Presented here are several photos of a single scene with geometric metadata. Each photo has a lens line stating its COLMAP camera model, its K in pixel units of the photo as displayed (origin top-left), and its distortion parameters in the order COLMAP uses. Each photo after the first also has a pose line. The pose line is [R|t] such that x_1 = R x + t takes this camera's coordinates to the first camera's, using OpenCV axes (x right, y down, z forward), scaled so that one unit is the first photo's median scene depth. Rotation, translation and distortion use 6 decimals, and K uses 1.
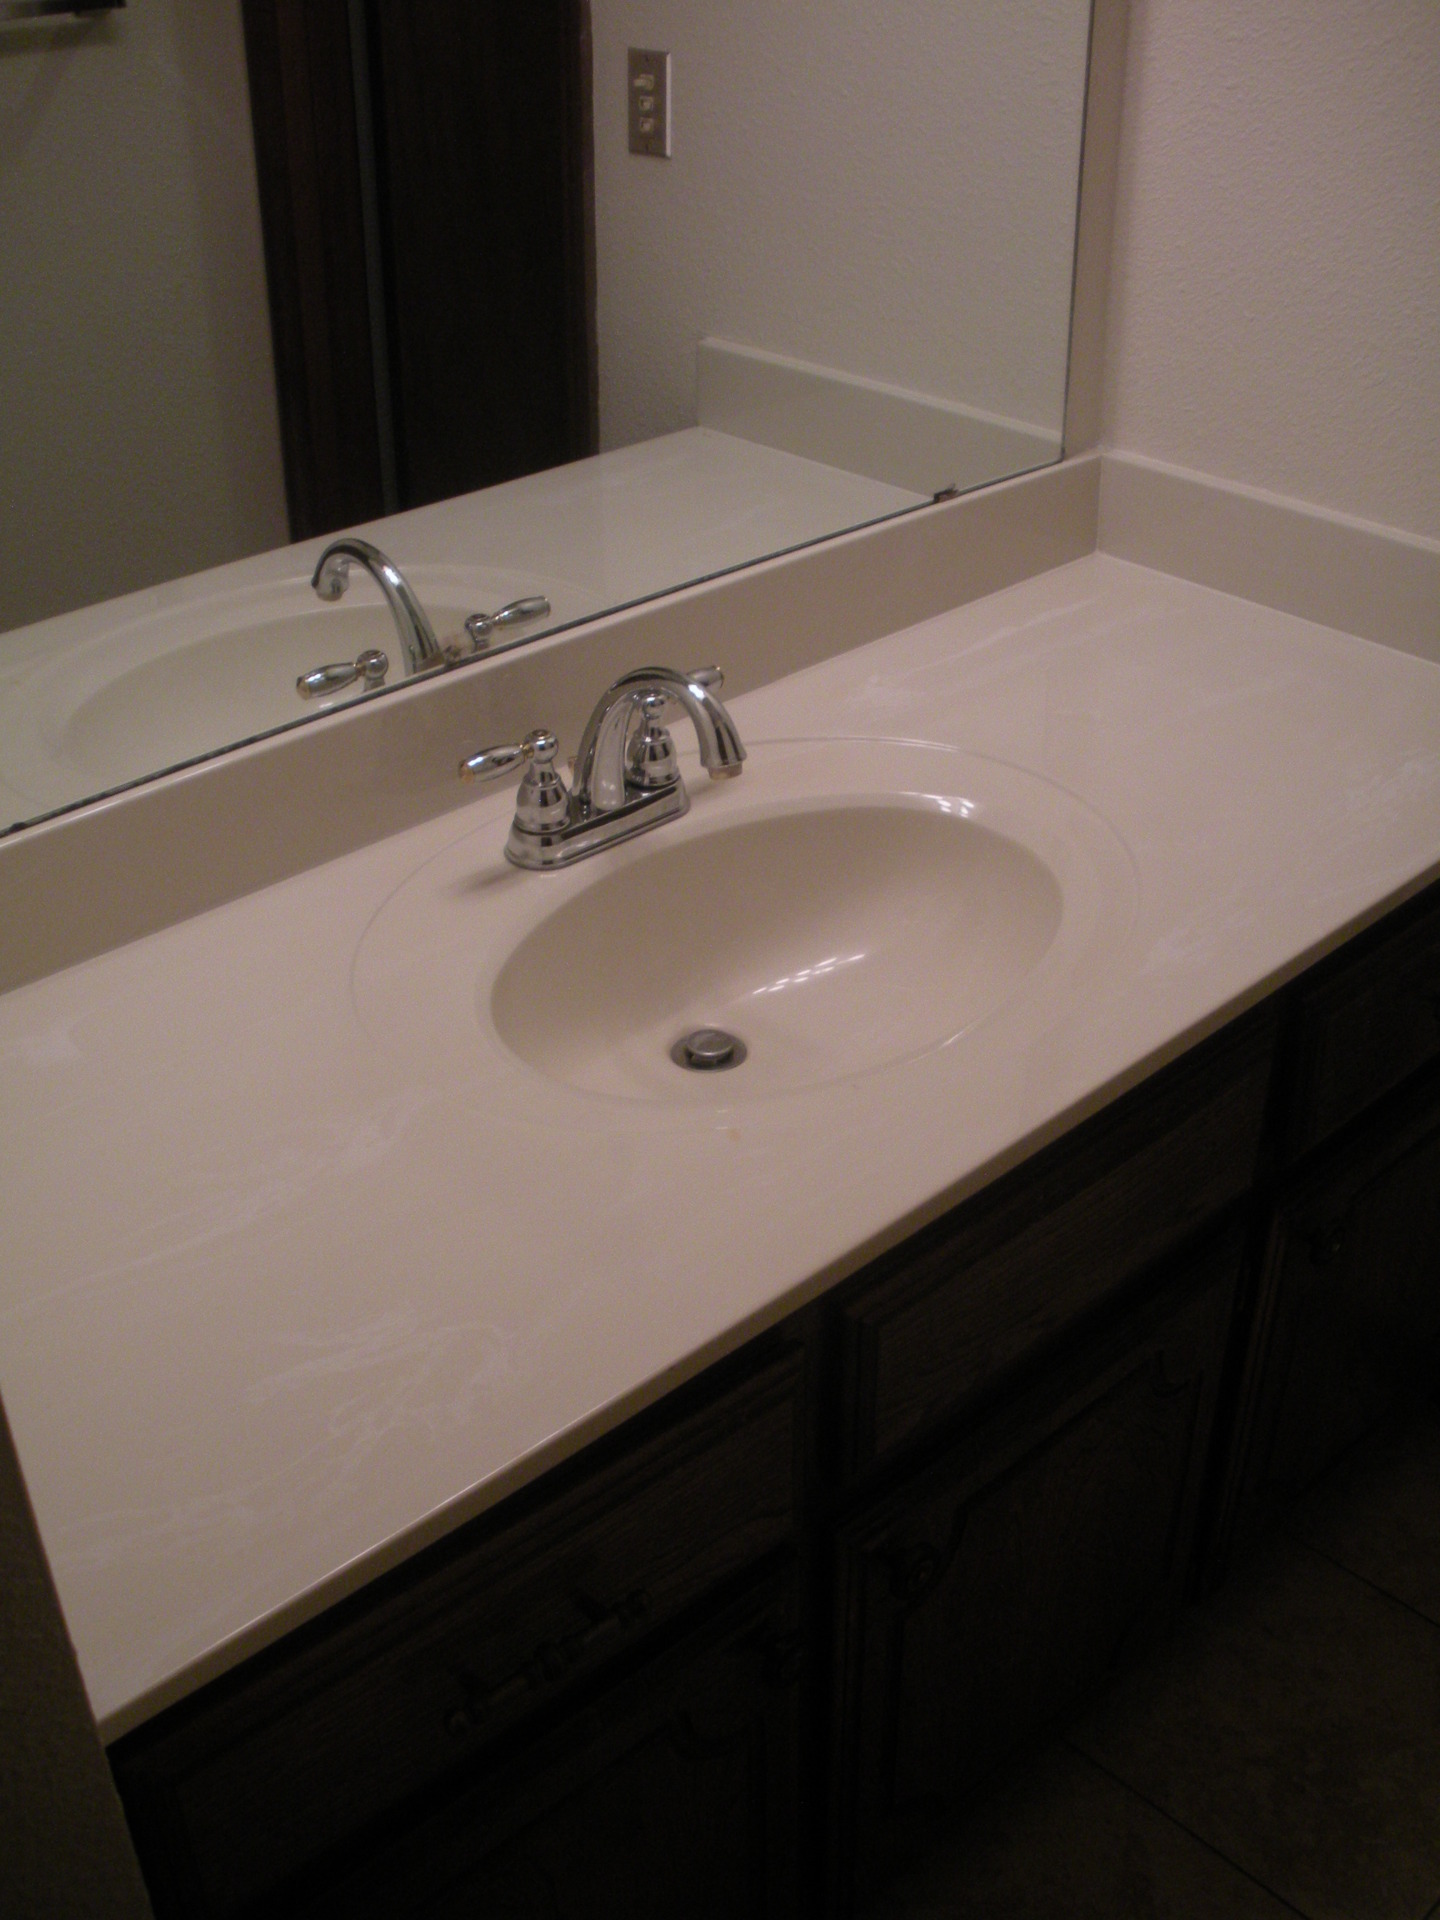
lens RADIAL K [[2035.8, 0, 720.0], [0, 2035.8, 960.0], [0, 0, 1]] dist [-0.208396, 0.014446]
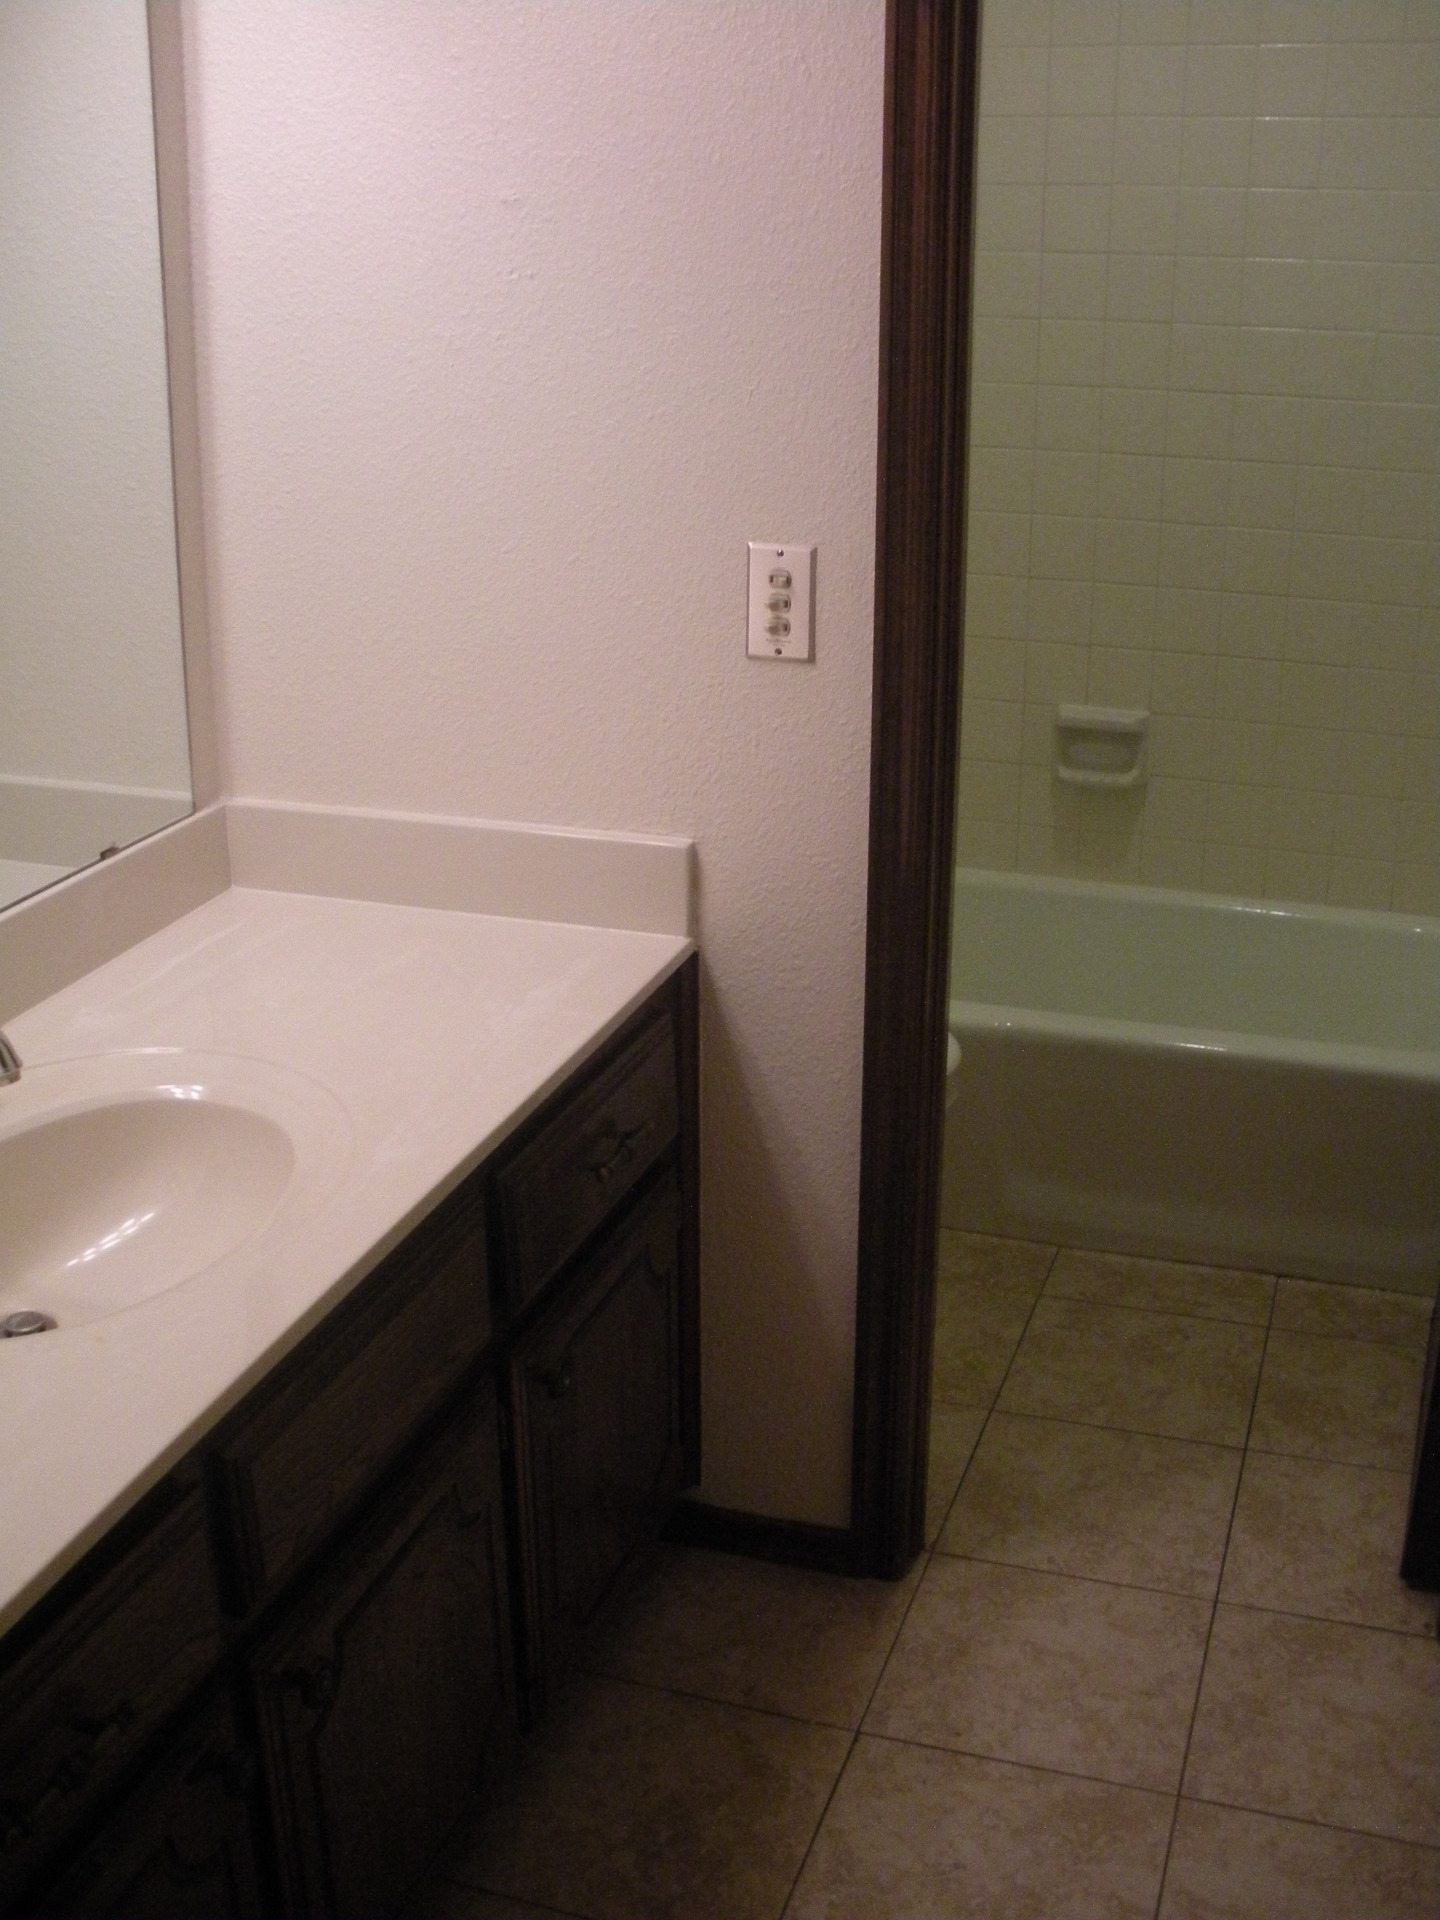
lens RADIAL K [[2145.5, 0, 720.0], [0, 2145.5, 960.0], [0, 0, 1]] dist [0.121552, 0.010171]
pose [[0.882605, -0.164144, 0.440529, -0.161585], [0.245399, 0.960129, -0.133910, 0.101279], [-0.400984, 0.226295, 0.887695, -0.303602]]
